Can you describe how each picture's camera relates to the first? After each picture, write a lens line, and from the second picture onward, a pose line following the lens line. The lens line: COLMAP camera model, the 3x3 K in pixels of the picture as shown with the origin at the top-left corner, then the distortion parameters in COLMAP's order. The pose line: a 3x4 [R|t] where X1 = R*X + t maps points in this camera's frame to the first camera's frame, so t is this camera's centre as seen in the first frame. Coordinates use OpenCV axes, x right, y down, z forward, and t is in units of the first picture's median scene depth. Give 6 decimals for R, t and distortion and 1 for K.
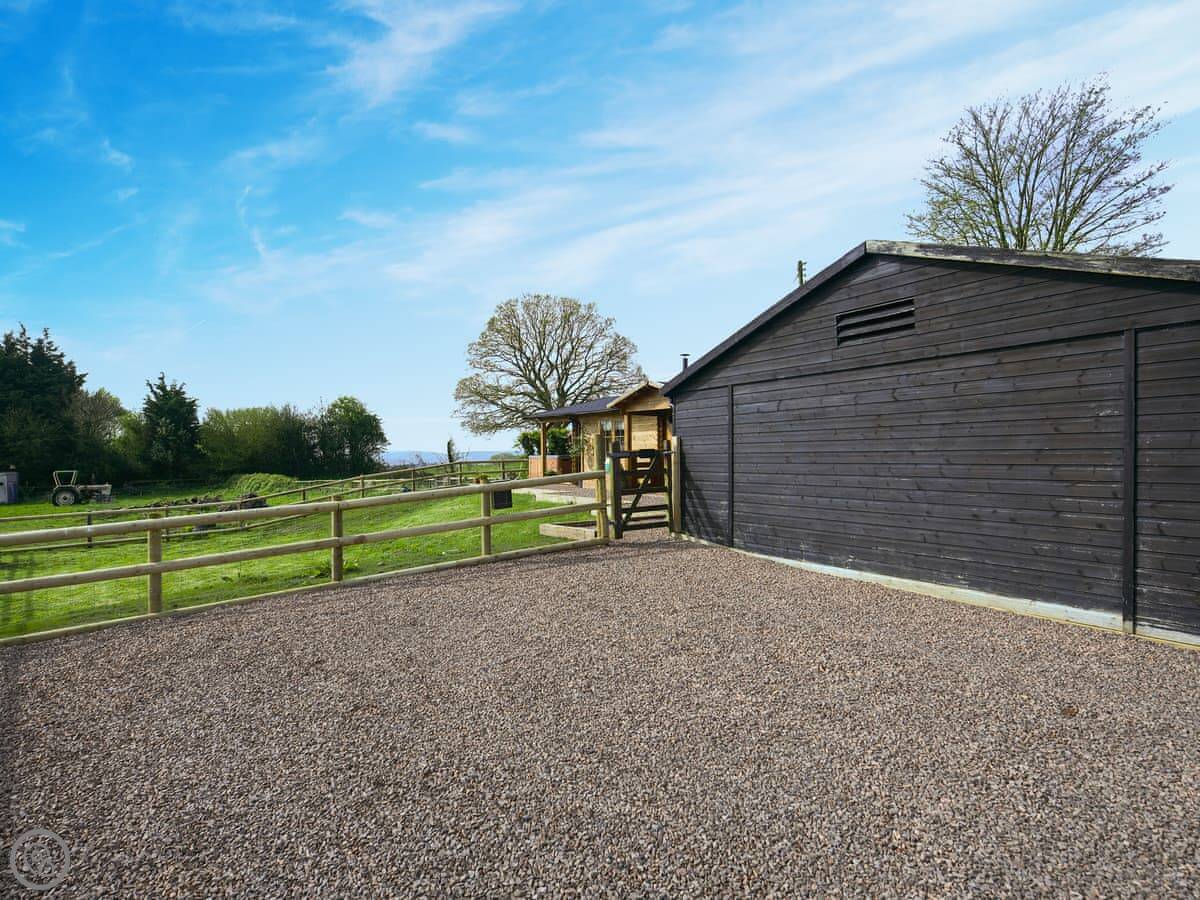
lens RADIAL K [[673.8, 0, 584.6], [0, 673.8, 453.4], [0, 0, 1]] dist [-0.000591, -0.000537]
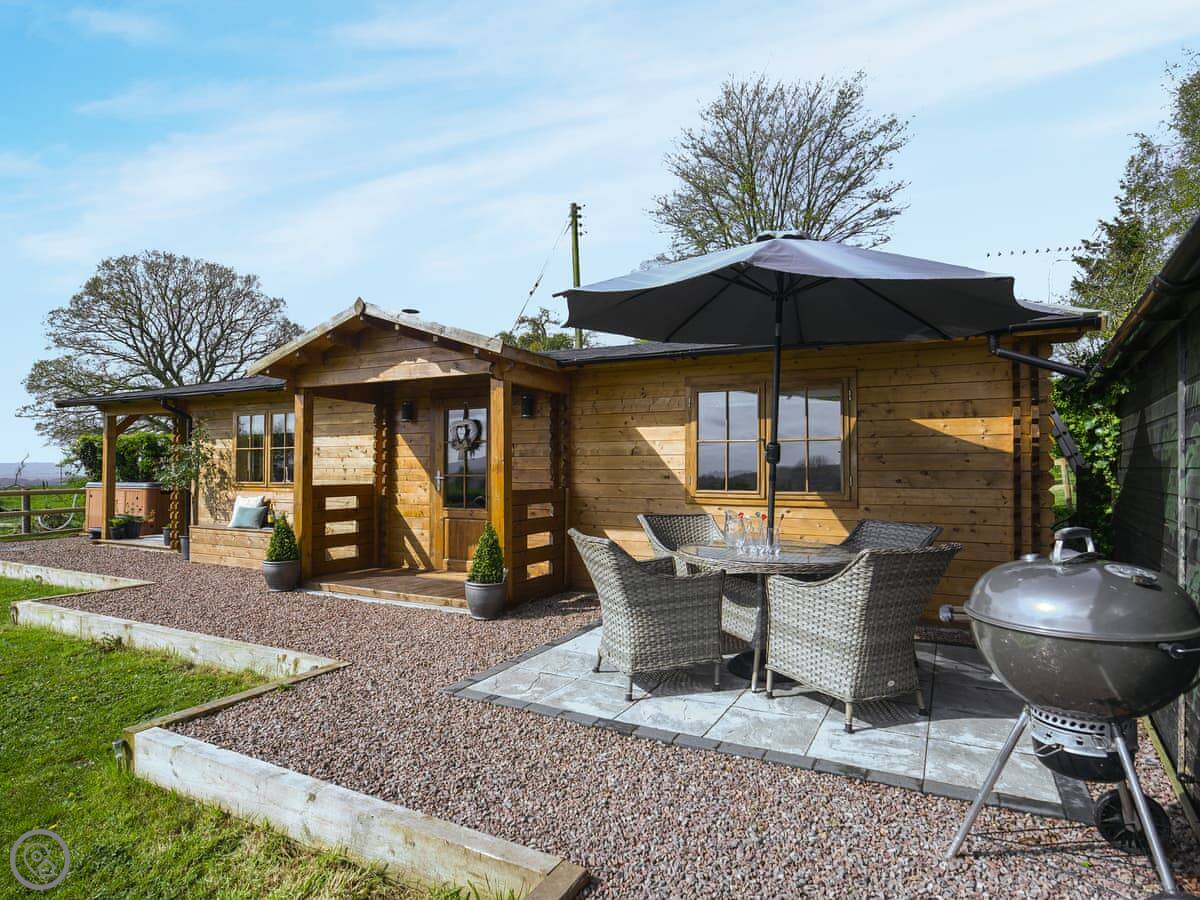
lens RADIAL K [[702.9, 0, 601.2], [0, 702.9, 457.5], [0, 0, 1]] dist [-0.002589, -0.000616]
pose [[0.891004, 0.019371, 0.453582, 0.006528], [-0.010596, 0.999704, -0.021879, -0.002404], [-0.453871, 0.014688, 0.890946, 0.108484]]
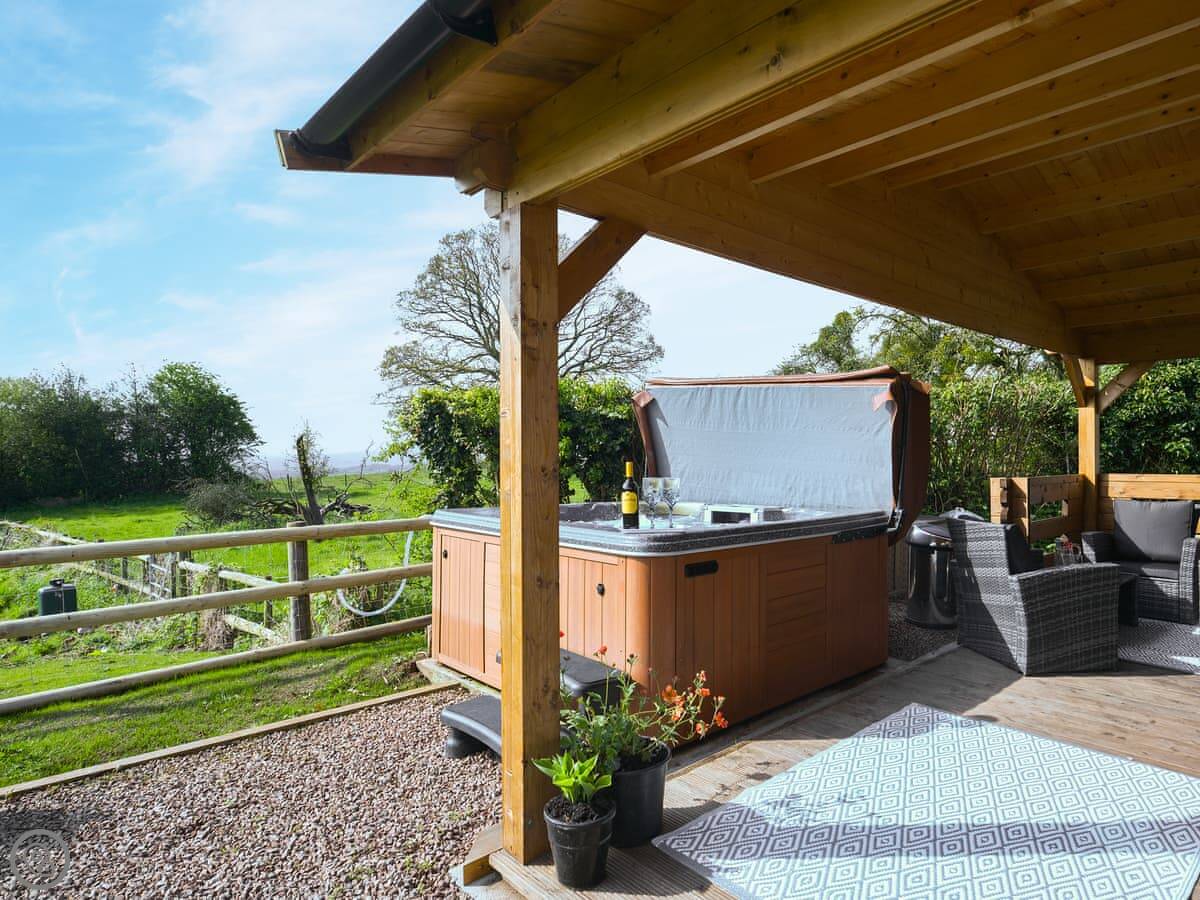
lens RADIAL K [[681.1, 0, 665.8], [0, 681.1, 451.0], [0, 0, 1]] dist [0.000799, 0.000252]
pose [[0.986102, 0.001563, 0.166134, -0.024231], [-0.000834, 0.999990, -0.004458, -0.003759], [-0.166139, 0.004257, 0.986093, 0.298225]]
